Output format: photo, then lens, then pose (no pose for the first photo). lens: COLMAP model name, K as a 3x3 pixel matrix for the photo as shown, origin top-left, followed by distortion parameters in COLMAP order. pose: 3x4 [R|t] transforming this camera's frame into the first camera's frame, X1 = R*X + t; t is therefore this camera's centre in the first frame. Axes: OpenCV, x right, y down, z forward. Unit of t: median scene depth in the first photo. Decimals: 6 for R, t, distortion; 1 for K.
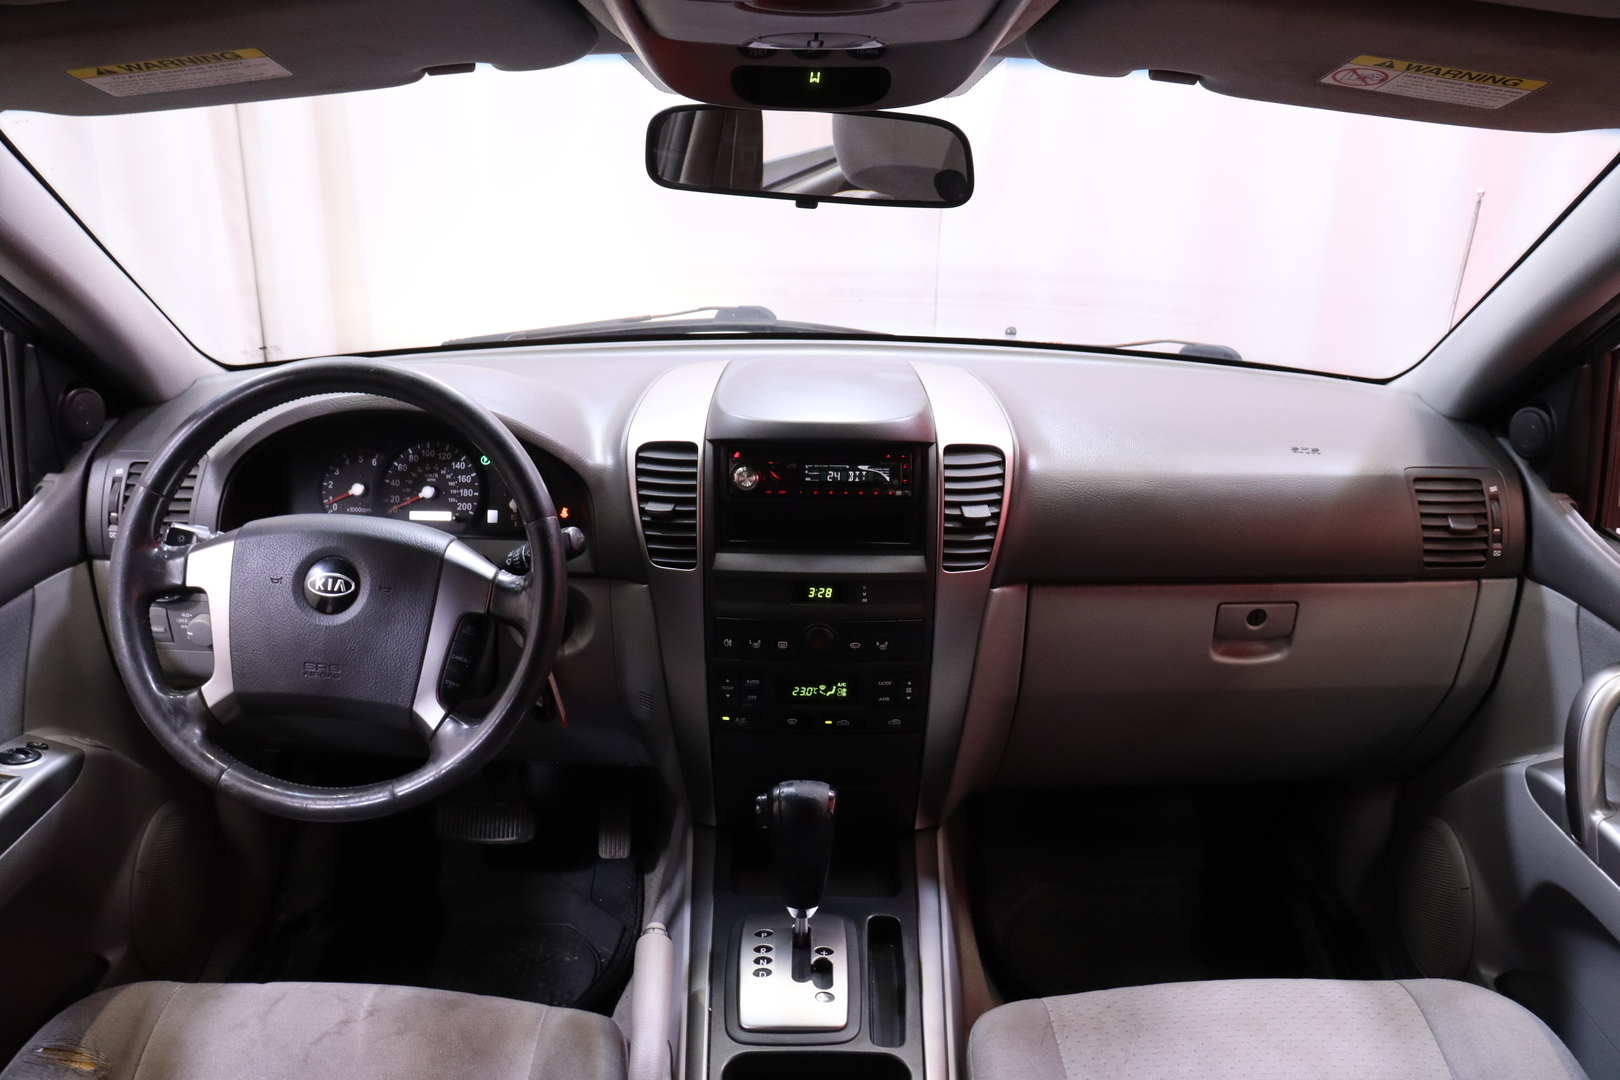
lens RADIAL K [[1310.8, 0, 816.3], [0, 1310.8, 505.1], [0, 0, 1]] dist [-0.190028, 0.125713]
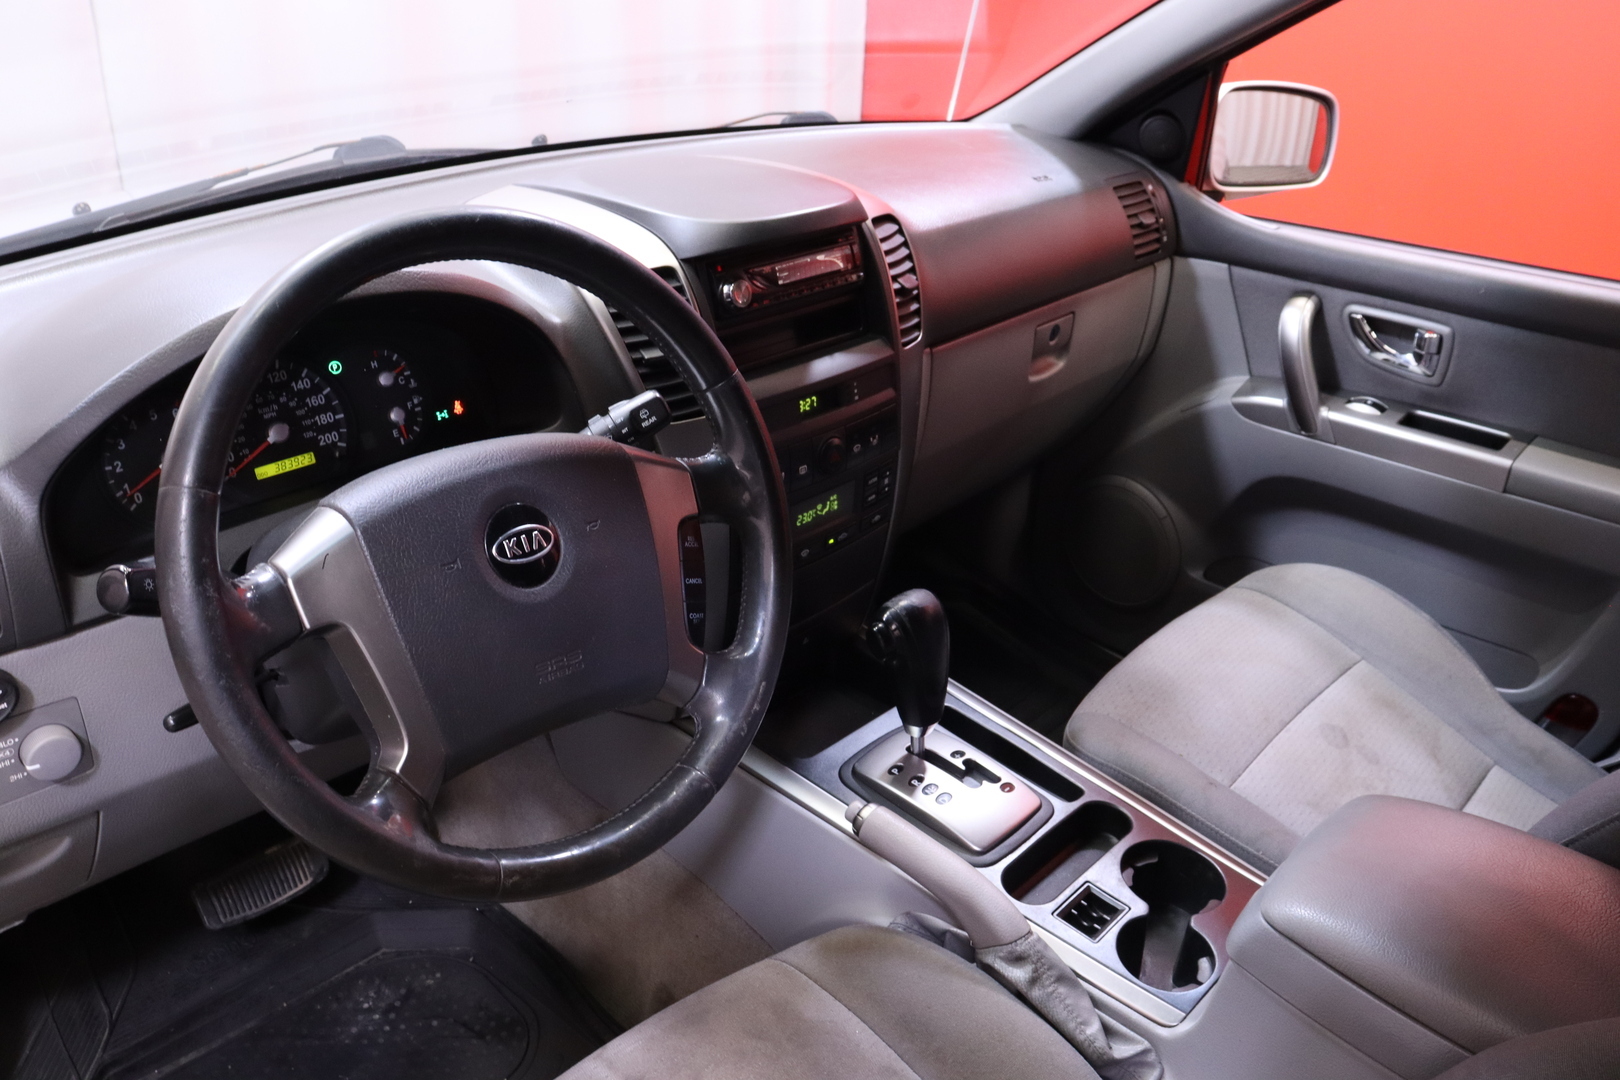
lens RADIAL K [[1310.8, 0, 816.3], [0, 1310.8, 505.1], [0, 0, 1]] dist [-0.190028, 0.125713]
pose [[0.686629, -0.307769, 0.658650, -0.599020], [0.223196, 0.951460, 0.211914, -0.056112], [-0.691899, 0.001502, 0.721993, 0.339169]]
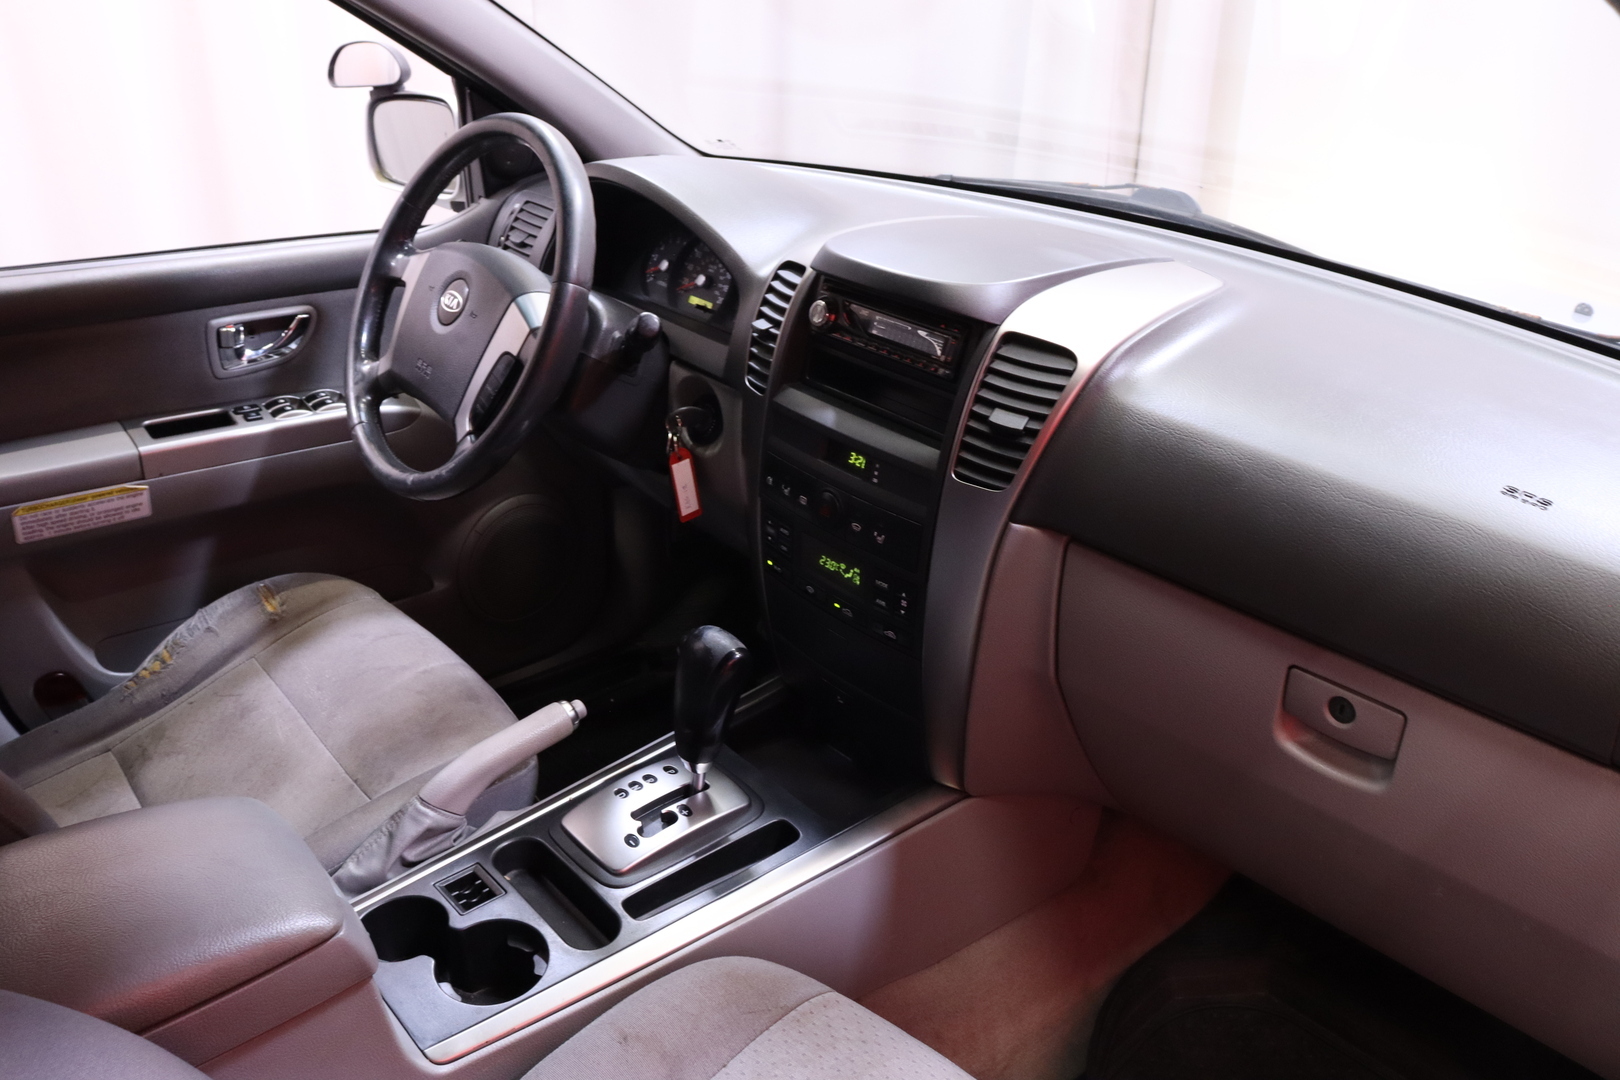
lens RADIAL K [[1310.8, 0, 816.3], [0, 1310.8, 505.1], [0, 0, 1]] dist [-0.190028, 0.125713]
pose [[0.647743, 0.317508, -0.692545, 0.599125], [-0.281829, 0.944396, 0.169377, -0.046294], [0.707815, 0.085467, 0.701209, 0.354854]]
